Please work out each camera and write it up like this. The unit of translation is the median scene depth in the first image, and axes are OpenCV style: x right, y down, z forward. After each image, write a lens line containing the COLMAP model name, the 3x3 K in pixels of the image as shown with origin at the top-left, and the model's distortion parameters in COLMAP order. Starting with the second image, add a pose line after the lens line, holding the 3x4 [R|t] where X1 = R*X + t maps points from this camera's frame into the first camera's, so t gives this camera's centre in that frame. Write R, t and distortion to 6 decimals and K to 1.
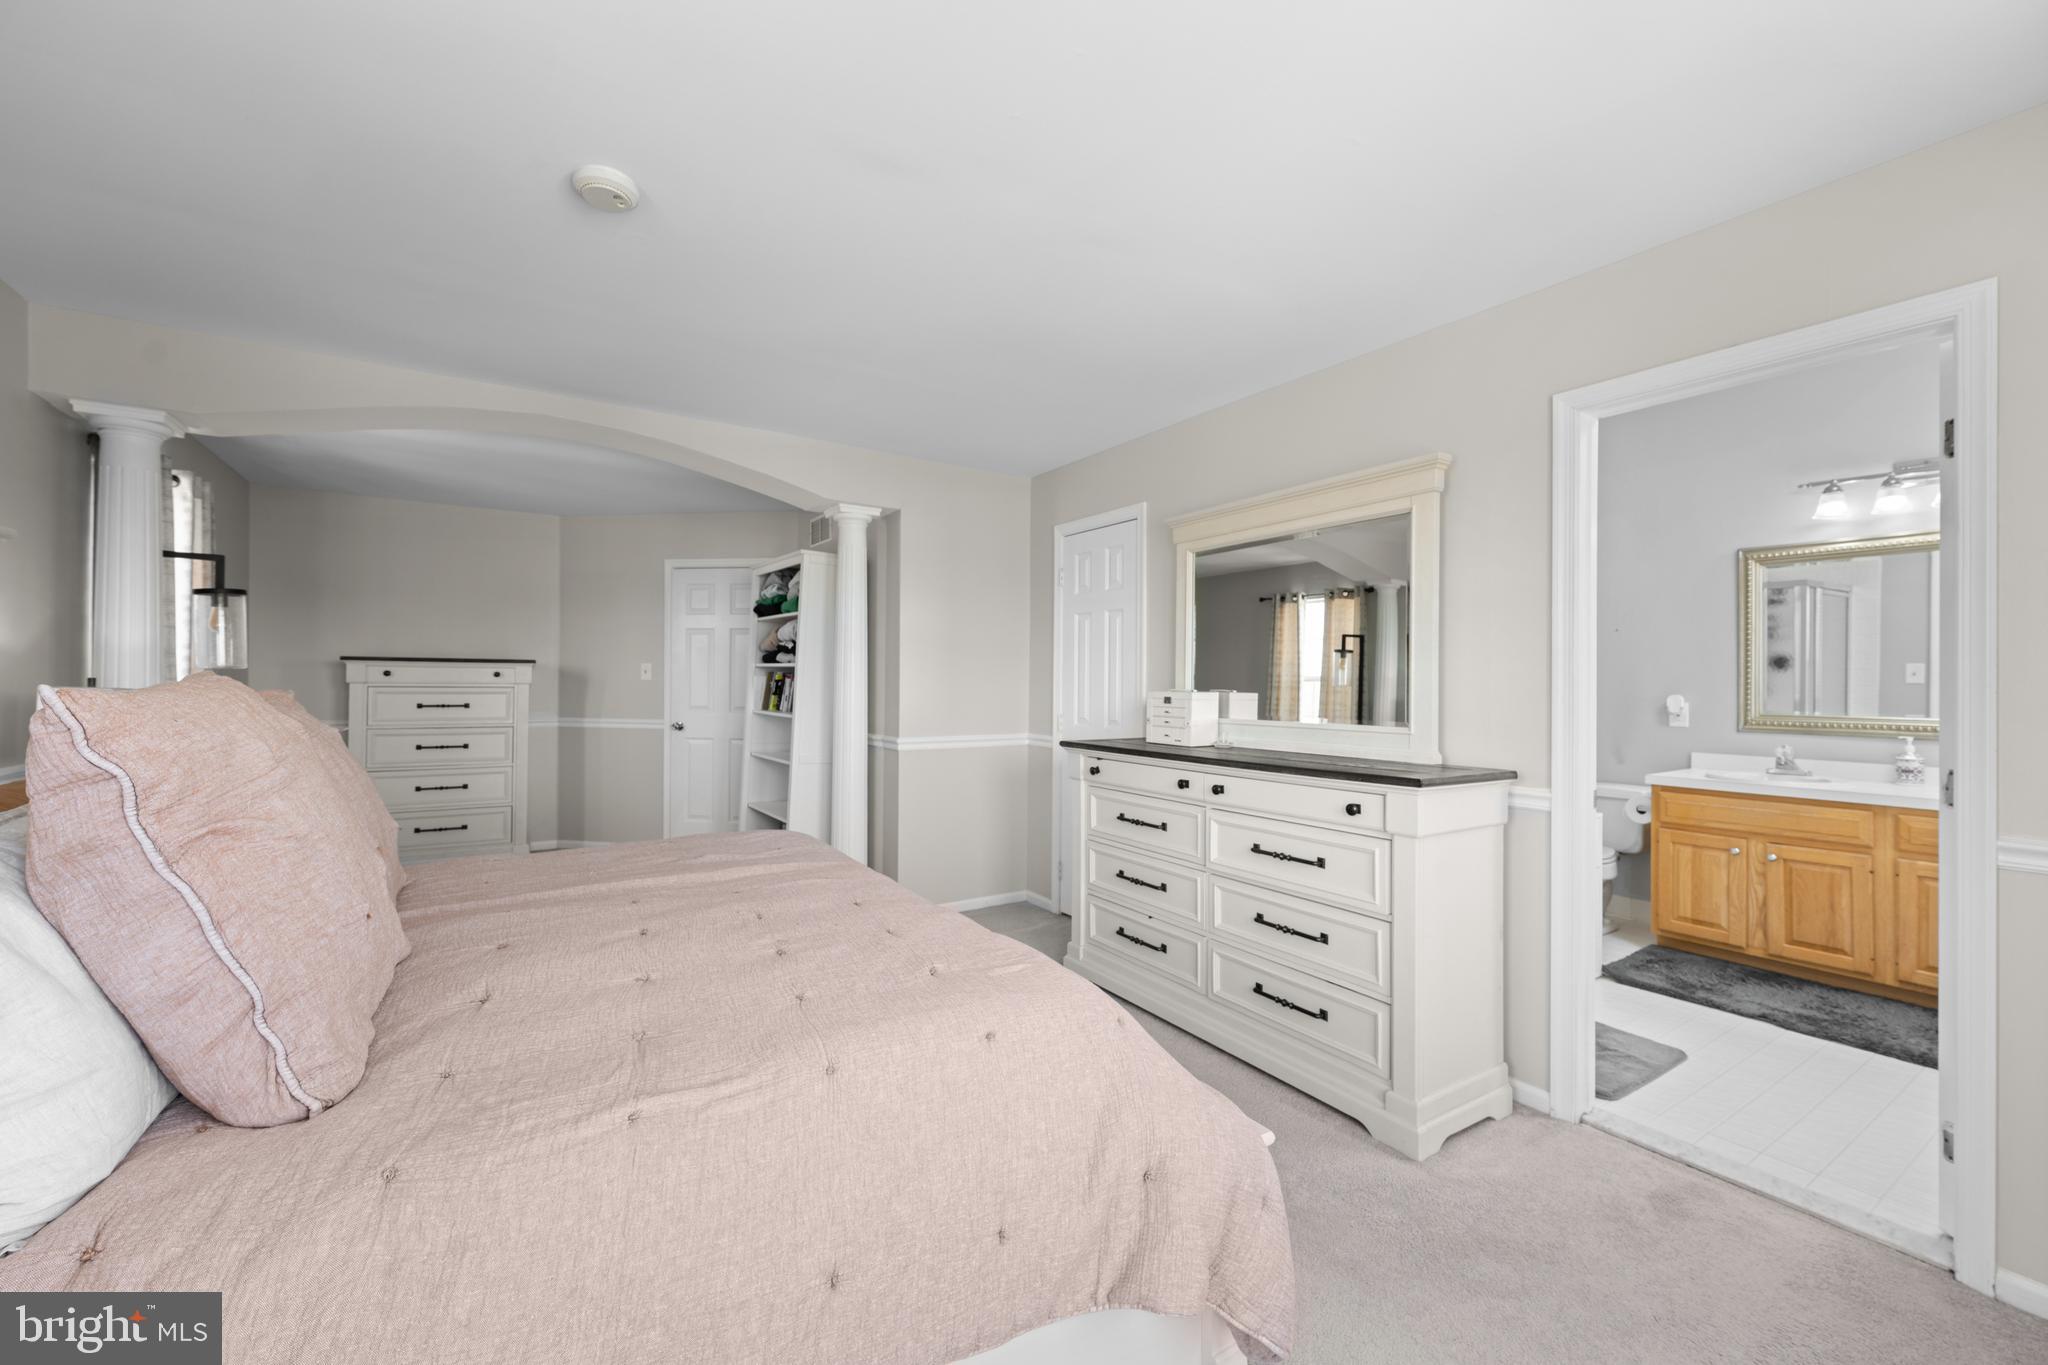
lens RADIAL K [[804.5, 0, 1026.3], [0, 804.5, 676.3], [0, 0, 1]] dist [0.000925, 0.000272]
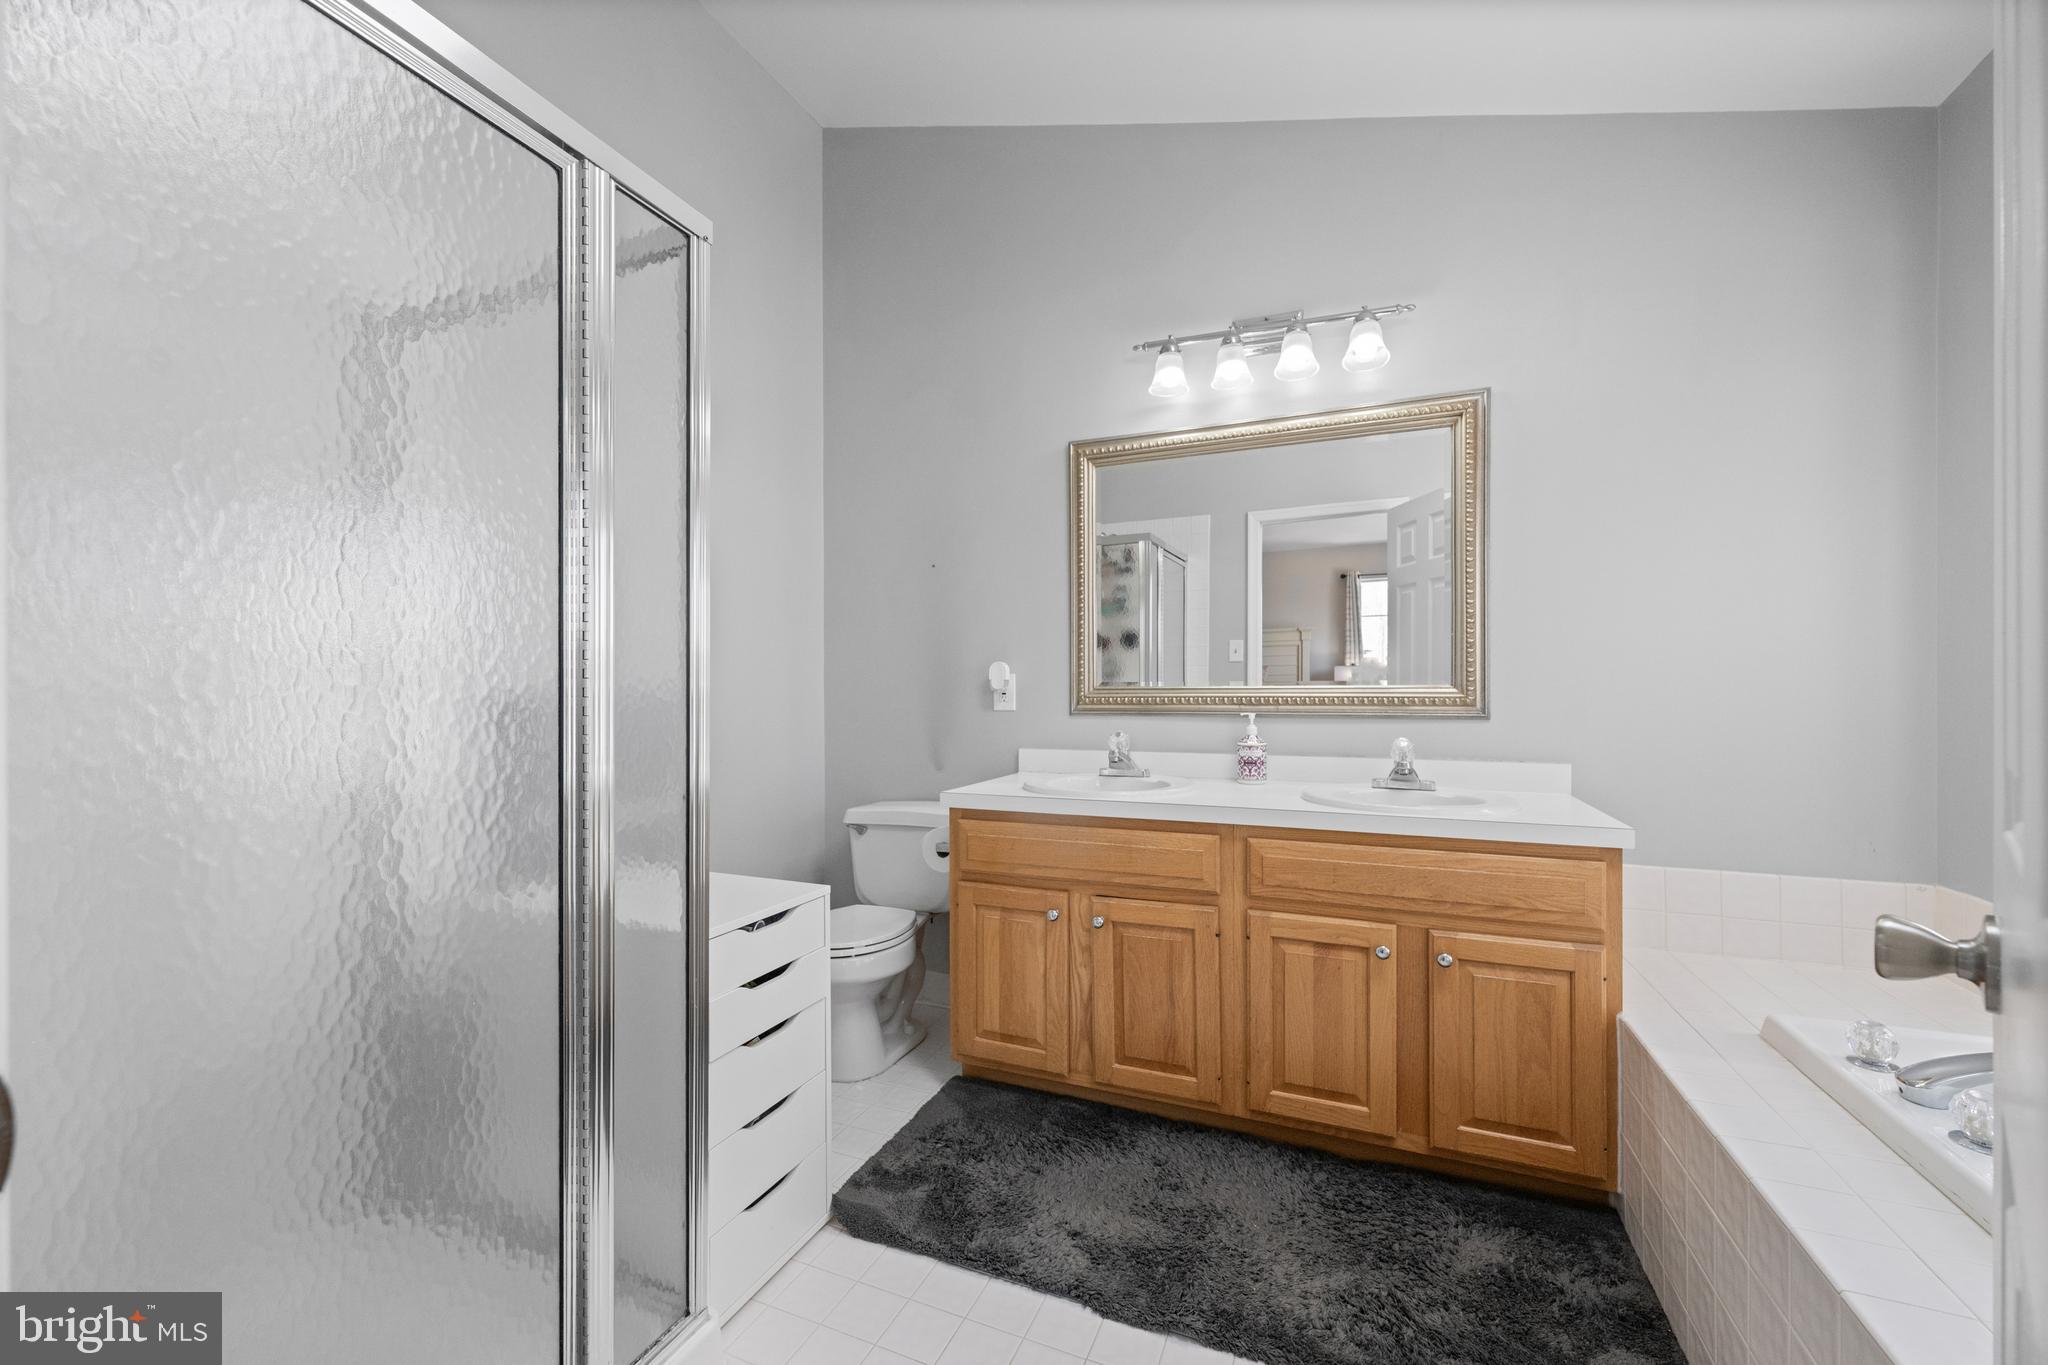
lens RADIAL K [[812.0, 0, 1016.1], [0, 812.0, 686.5], [0, 0, 1]] dist [-0.000285, 0.000099]
pose [[0.829621, -0.006334, 0.558290, 0.534154], [0.005323, 0.999980, 0.003435, 0.048736], [-0.558301, 0.000122, 0.829638, 0.529074]]
